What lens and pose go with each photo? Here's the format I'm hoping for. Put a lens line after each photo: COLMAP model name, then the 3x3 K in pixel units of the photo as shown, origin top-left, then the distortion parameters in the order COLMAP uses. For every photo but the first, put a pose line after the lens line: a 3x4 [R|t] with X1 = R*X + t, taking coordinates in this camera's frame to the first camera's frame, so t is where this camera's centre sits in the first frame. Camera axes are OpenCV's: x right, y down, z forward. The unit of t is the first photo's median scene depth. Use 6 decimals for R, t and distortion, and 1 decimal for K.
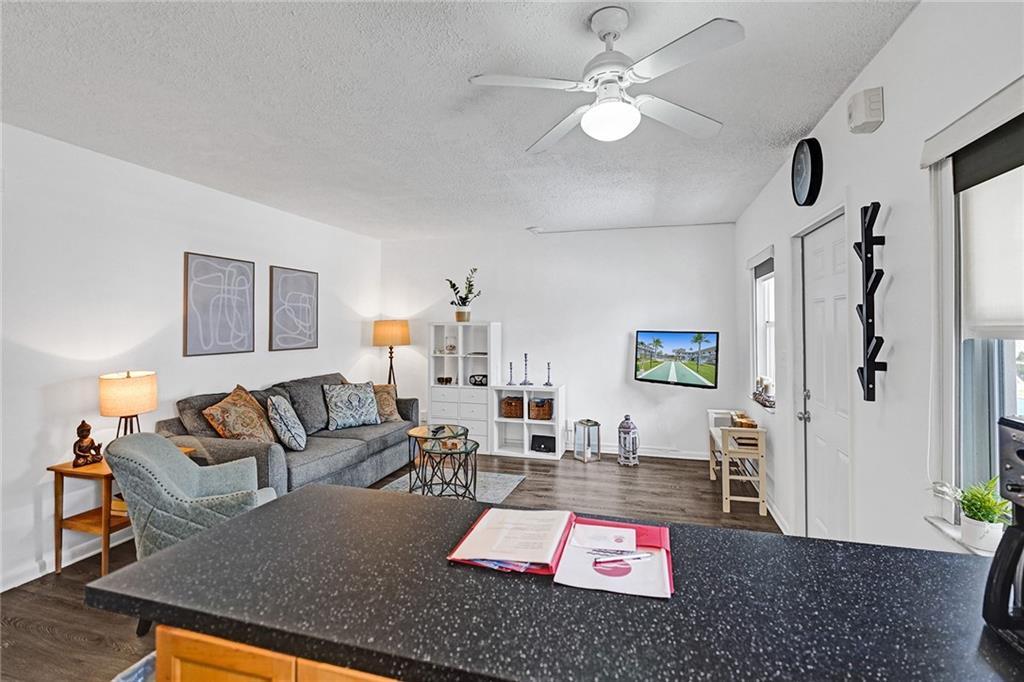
lens RADIAL K [[475.7, 0, 512.3], [0, 475.7, 319.6], [0, 0, 1]] dist [-0.007899, 0.001979]
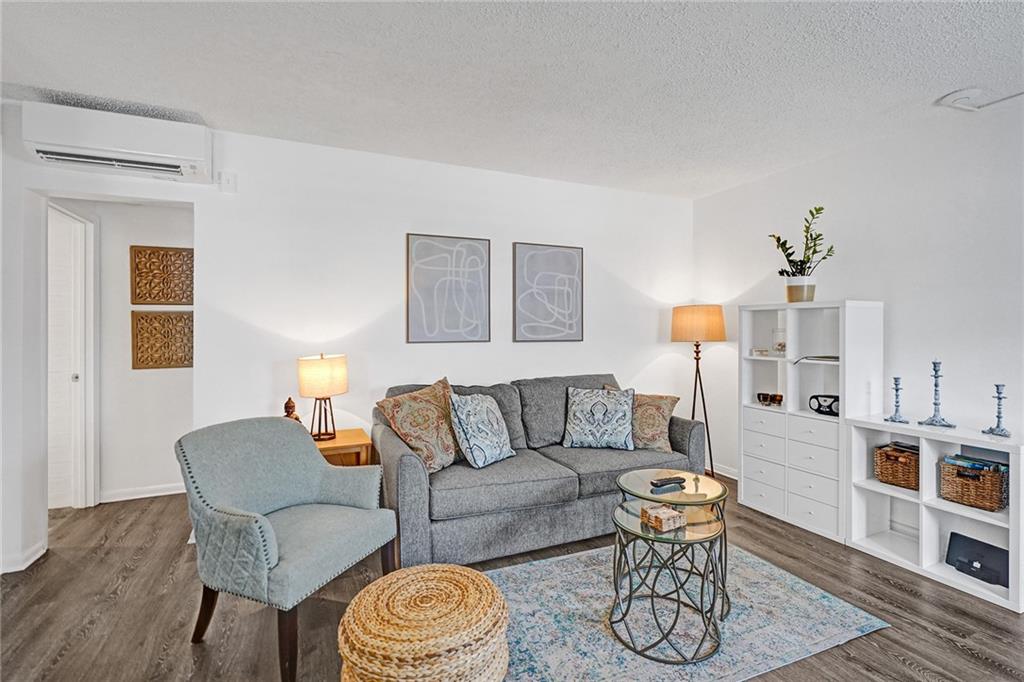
lens RADIAL K [[475.7, 0, 516.3], [0, 475.7, 330.8], [0, 0, 1]] dist [-0.007899, 0.001979]
pose [[0.647553, 0.001995, -0.762018, 0.138641], [0.011073, 0.999866, 0.012028, 0.033330], [0.761940, -0.016226, 0.647445, 0.415013]]
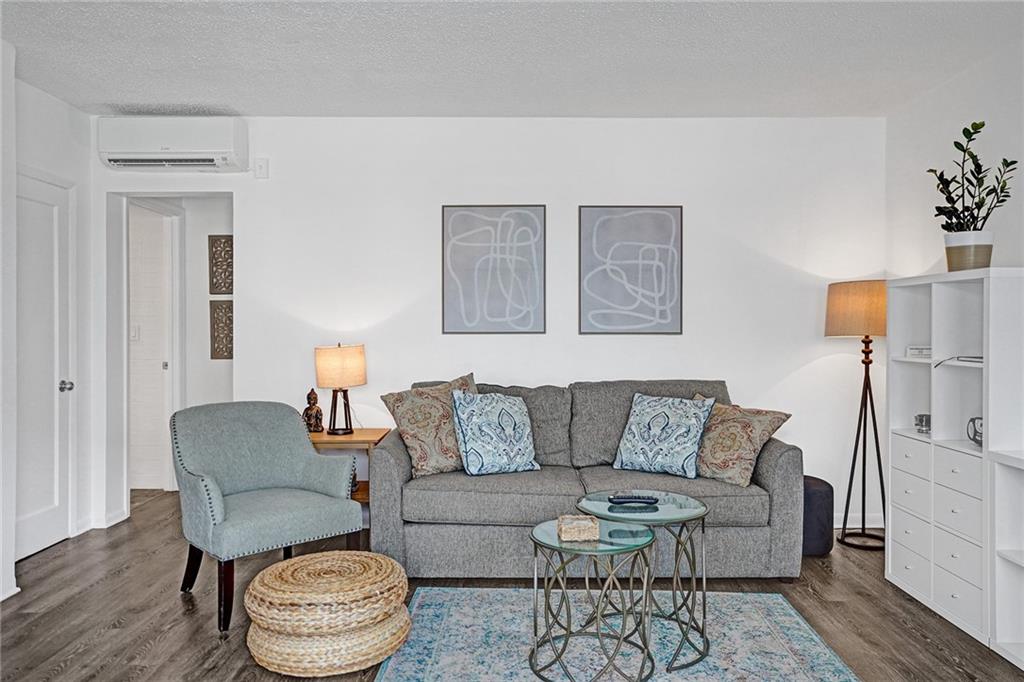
lens RADIAL K [[733.4, 0, 514.8], [0, 733.4, 337.9], [0, 0, 1]] dist [-0.000351, 0.019381]
pose [[0.271686, 0.013092, -0.962297, 0.427504], [0.012517, 0.999775, 0.017136, 0.049096], [0.962304, -0.016700, 0.271461, 0.587802]]
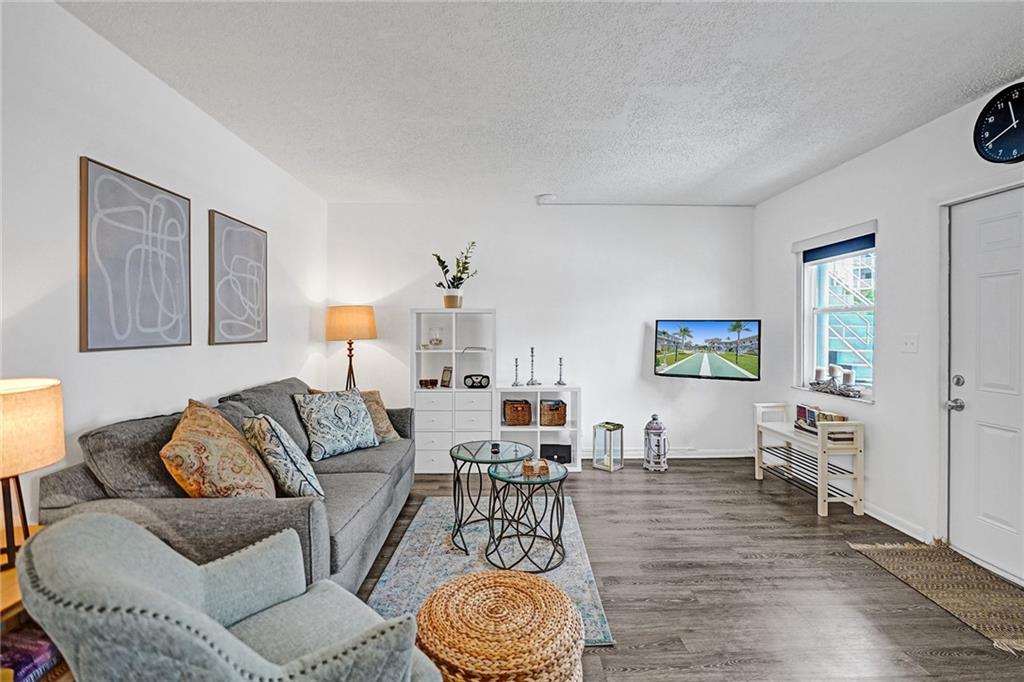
lens RADIAL K [[475.7, 0, 515.0], [0, 475.7, 331.1], [0, 0, 1]] dist [-0.007899, 0.001979]
pose [[0.952424, -0.002159, 0.304769, -0.293949], [-0.003616, 0.999824, 0.018382, 0.032382], [-0.304755, -0.018609, 0.952249, 0.255962]]
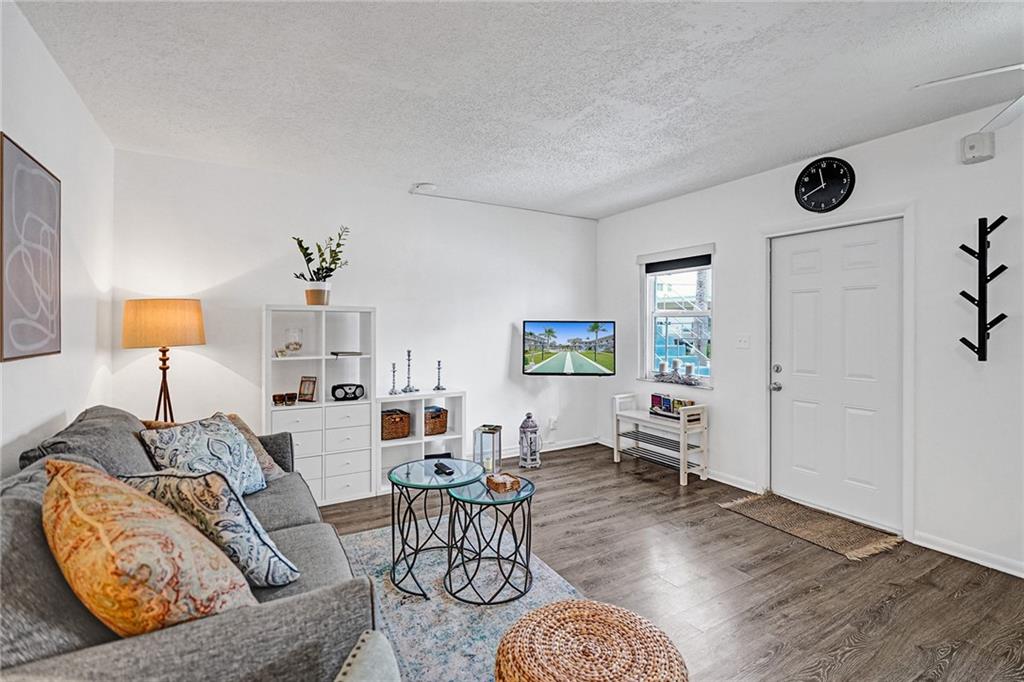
lens RADIAL K [[475.7, 0, 518.2], [0, 475.7, 328.4], [0, 0, 1]] dist [-0.007899, 0.001979]
pose [[0.682770, -0.002831, 0.730628, -0.465458], [-0.009947, 0.999864, 0.013169, 0.029068], [-0.730566, -0.016259, 0.682649, 0.420555]]
